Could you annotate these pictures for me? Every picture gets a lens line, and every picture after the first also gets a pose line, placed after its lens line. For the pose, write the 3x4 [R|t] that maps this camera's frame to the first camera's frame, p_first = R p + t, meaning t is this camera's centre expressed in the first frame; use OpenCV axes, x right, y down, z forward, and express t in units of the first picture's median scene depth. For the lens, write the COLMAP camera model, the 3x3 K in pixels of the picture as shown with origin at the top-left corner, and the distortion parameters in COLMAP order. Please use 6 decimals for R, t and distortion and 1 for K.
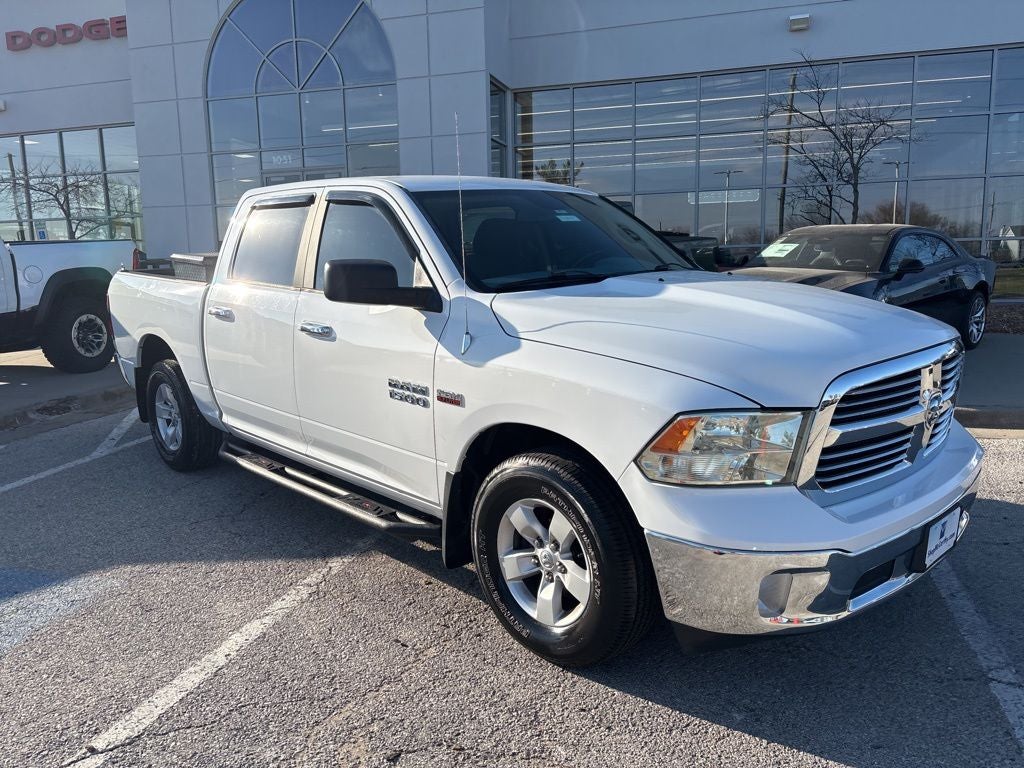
lens RADIAL K [[775.4, 0, 510.0], [0, 775.4, 386.4], [0, 0, 1]] dist [0.047286, -0.054602]
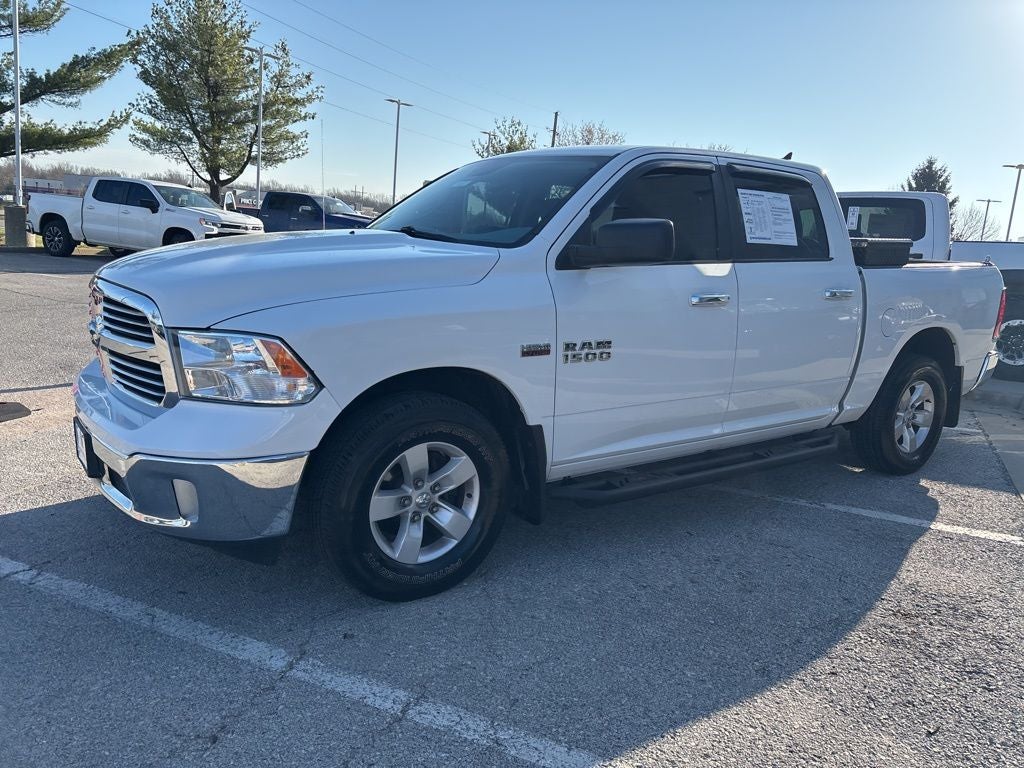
lens RADIAL K [[775.4, 0, 506.8], [0, 775.4, 377.8], [0, 0, 1]] dist [0.047286, -0.054602]
pose [[-0.147573, 0.186230, -0.971360, 1.329049], [-0.229254, 0.948925, 0.216757, -0.247681], [0.962115, 0.254675, -0.097342, 1.446989]]
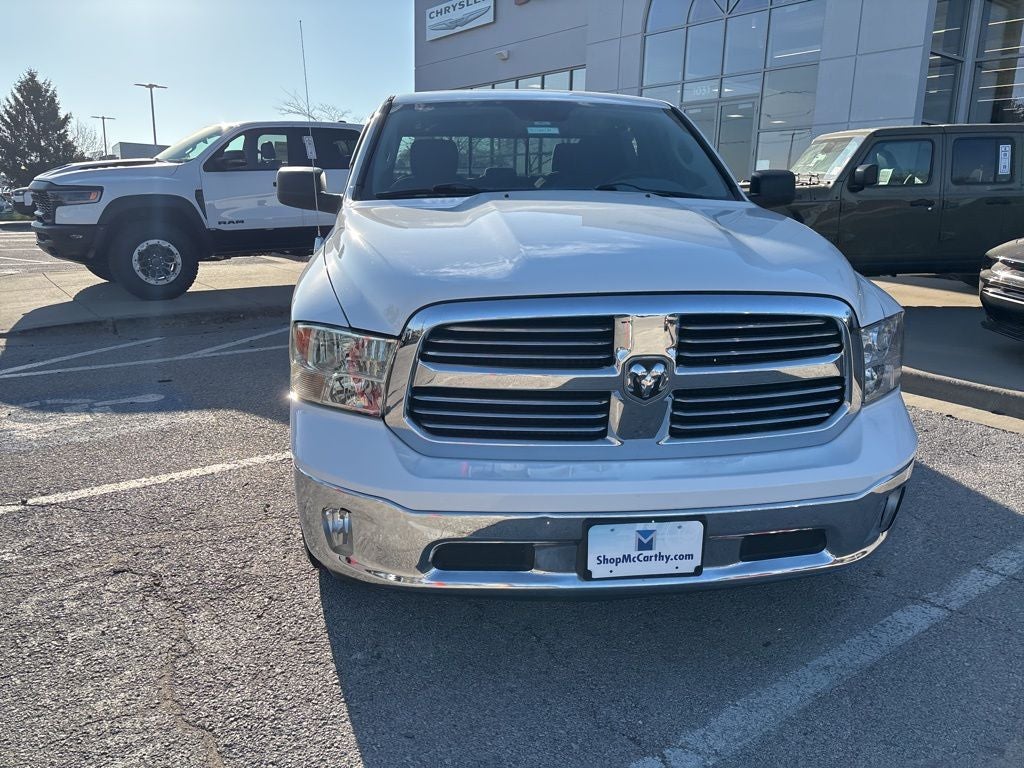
lens RADIAL K [[775.4, 0, 506.4], [0, 775.4, 380.5], [0, 0, 1]] dist [0.047286, -0.054602]
pose [[0.793867, 0.174635, -0.582476, 0.736611], [-0.135899, 0.984600, 0.109978, -0.026621], [0.592711, -0.008150, 0.805374, 0.278265]]
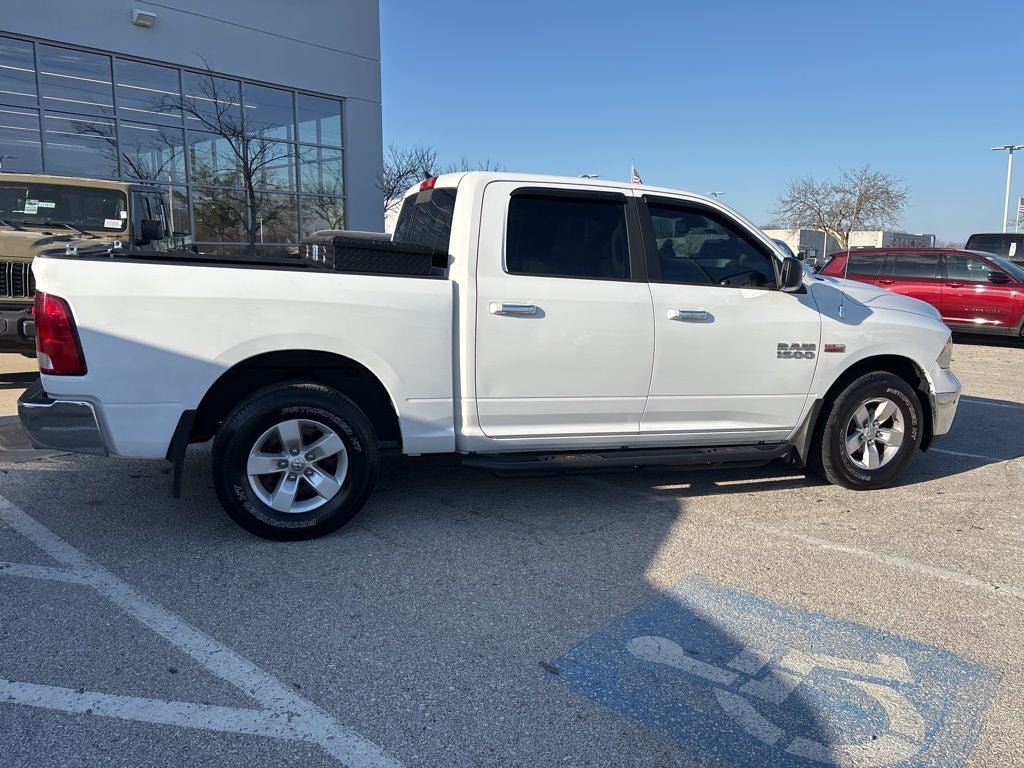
lens RADIAL K [[775.4, 0, 508.5], [0, 775.4, 376.5], [0, 0, 1]] dist [0.047286, -0.054602]
pose [[0.409614, -0.113987, 0.905110, -1.674495], [0.125261, 0.989793, 0.067964, -0.111091], [-0.903618, 0.085536, 0.419711, 0.891068]]
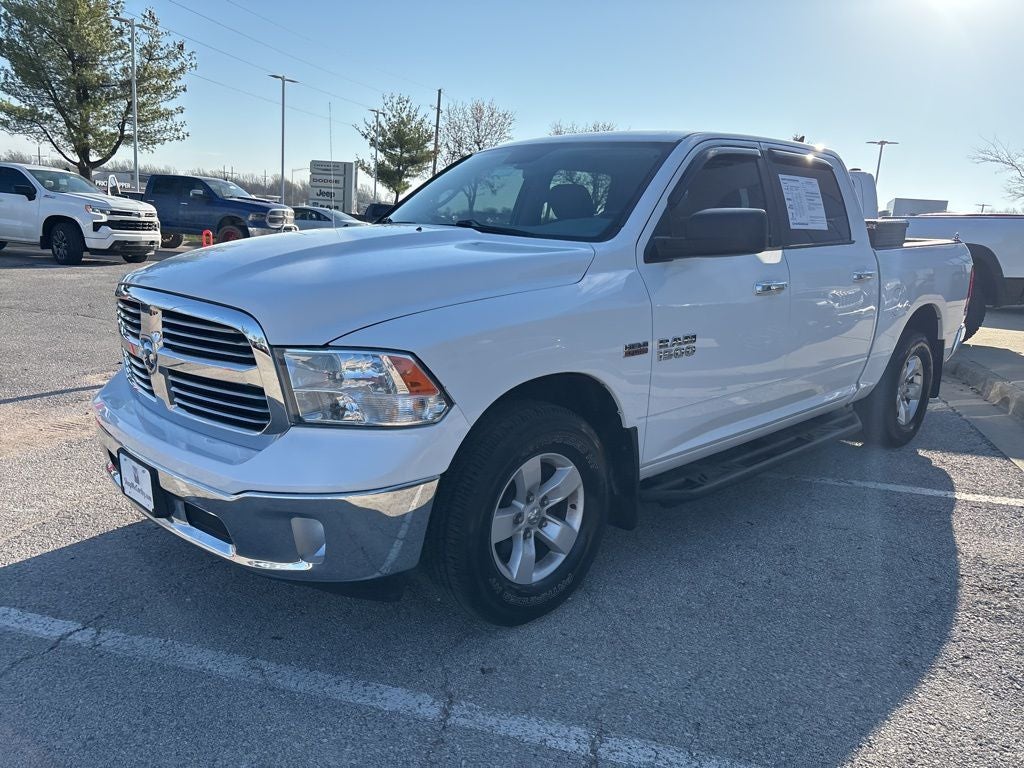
lens RADIAL K [[775.4, 0, 508.4], [0, 775.4, 378.7], [0, 0, 1]] dist [0.047286, -0.054602]
pose [[0.005646, 0.216275, -0.976316, 1.284959], [-0.214978, 0.953766, 0.210037, -0.207035], [0.976603, 0.208701, 0.051879, 1.192123]]
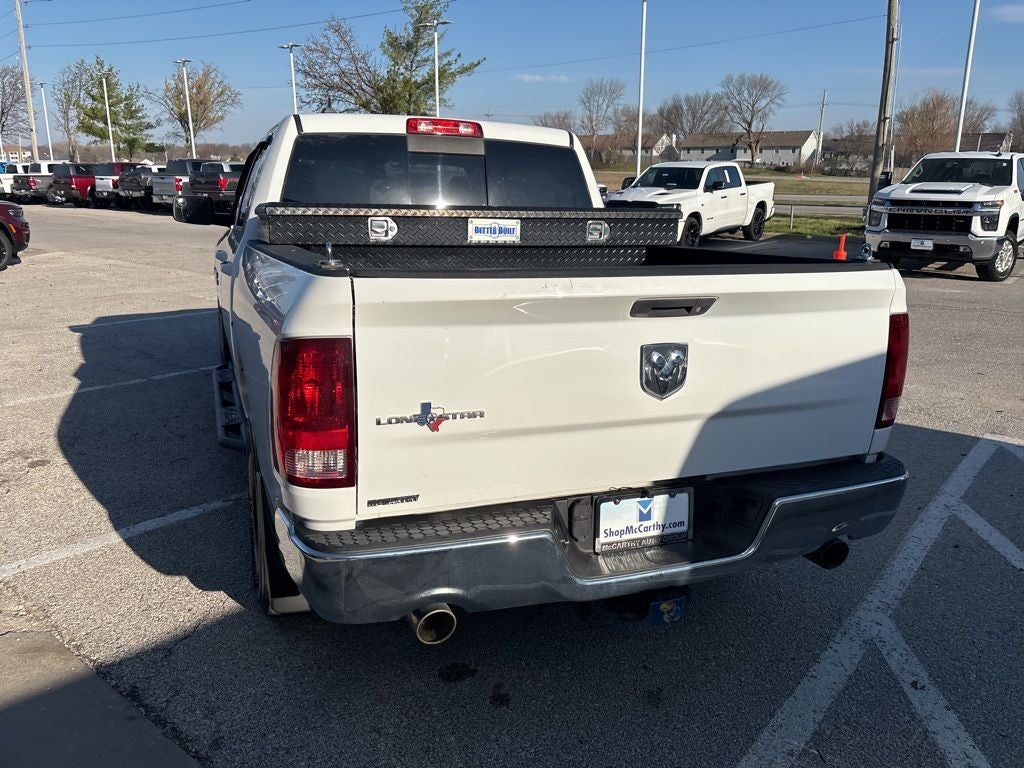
lens RADIAL K [[775.4, 0, 507.0], [0, 775.4, 375.7], [0, 0, 1]] dist [0.047286, -0.054602]
pose [[-0.925084, -0.088707, 0.369257, -0.891302], [0.065625, 0.920368, 0.385508, -0.496394], [-0.374049, 0.380860, -0.845596, 2.709245]]
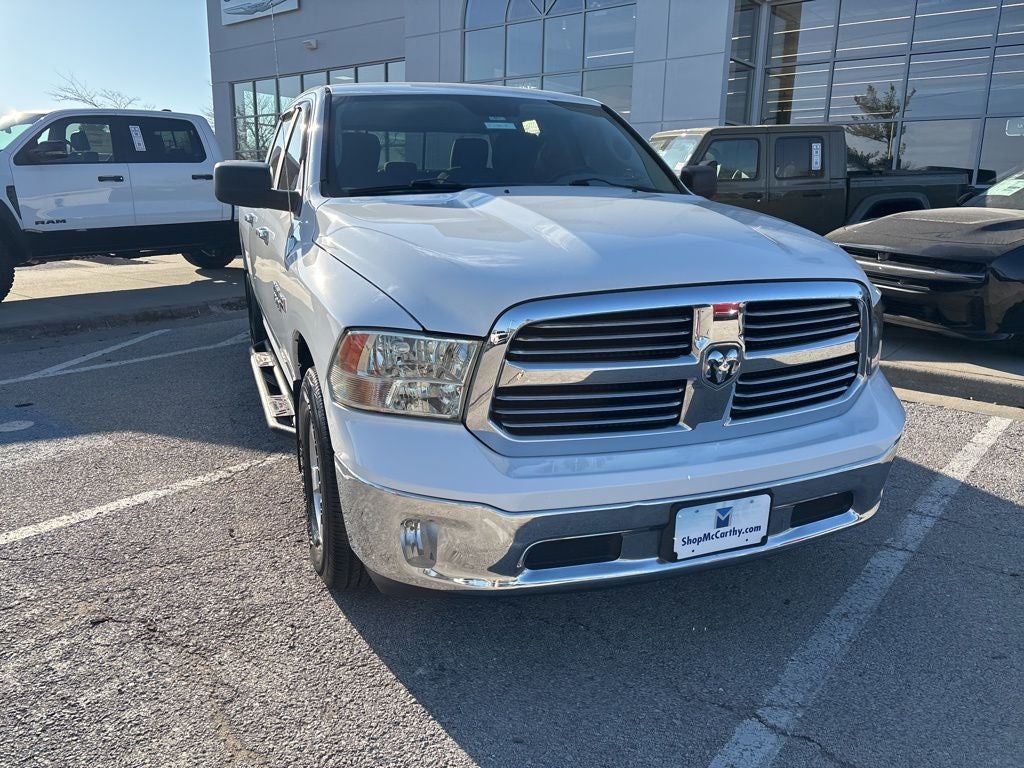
lens RADIAL K [[775.4, 0, 510.0], [0, 775.4, 382.6], [0, 0, 1]] dist [0.047286, -0.054602]
pose [[0.922394, 0.122511, -0.366308, 0.539557], [-0.095936, 0.991313, 0.089969, -0.001395], [0.374148, -0.047845, 0.926134, 0.170890]]
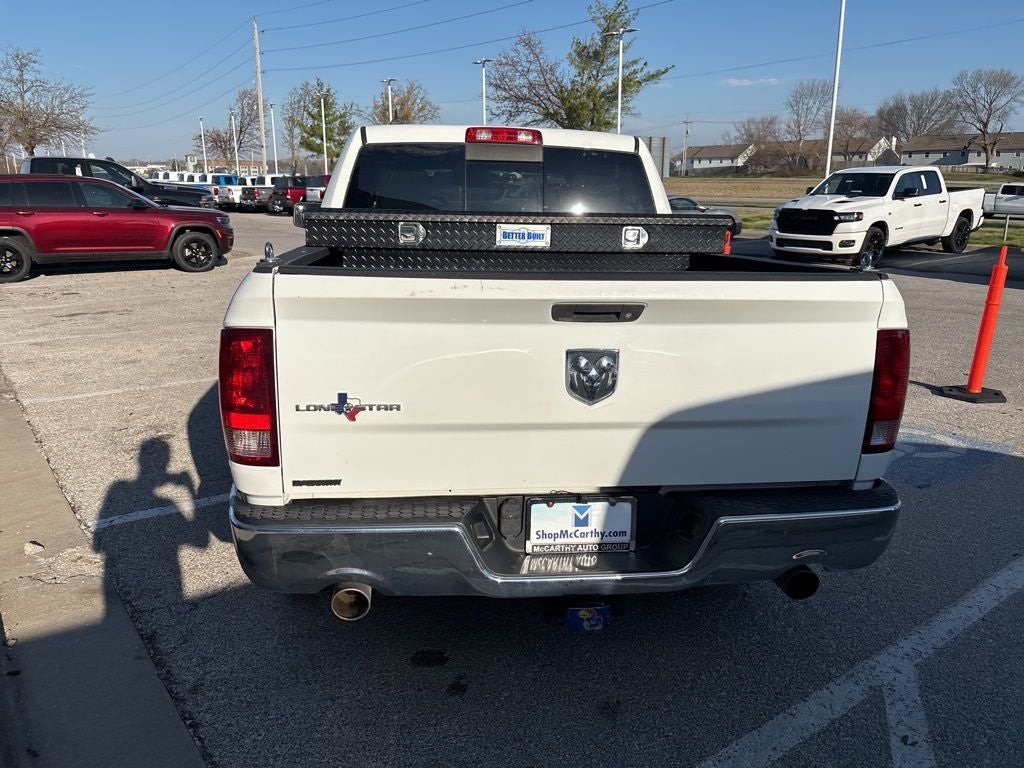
lens RADIAL K [[775.4, 0, 510.4], [0, 775.4, 384.2], [0, 0, 1]] dist [0.047286, -0.054602]
pose [[-0.808401, -0.134861, 0.572975, -1.085992], [0.104243, 0.925216, 0.364842, -0.477206], [-0.579328, 0.354667, -0.733887, 2.624590]]
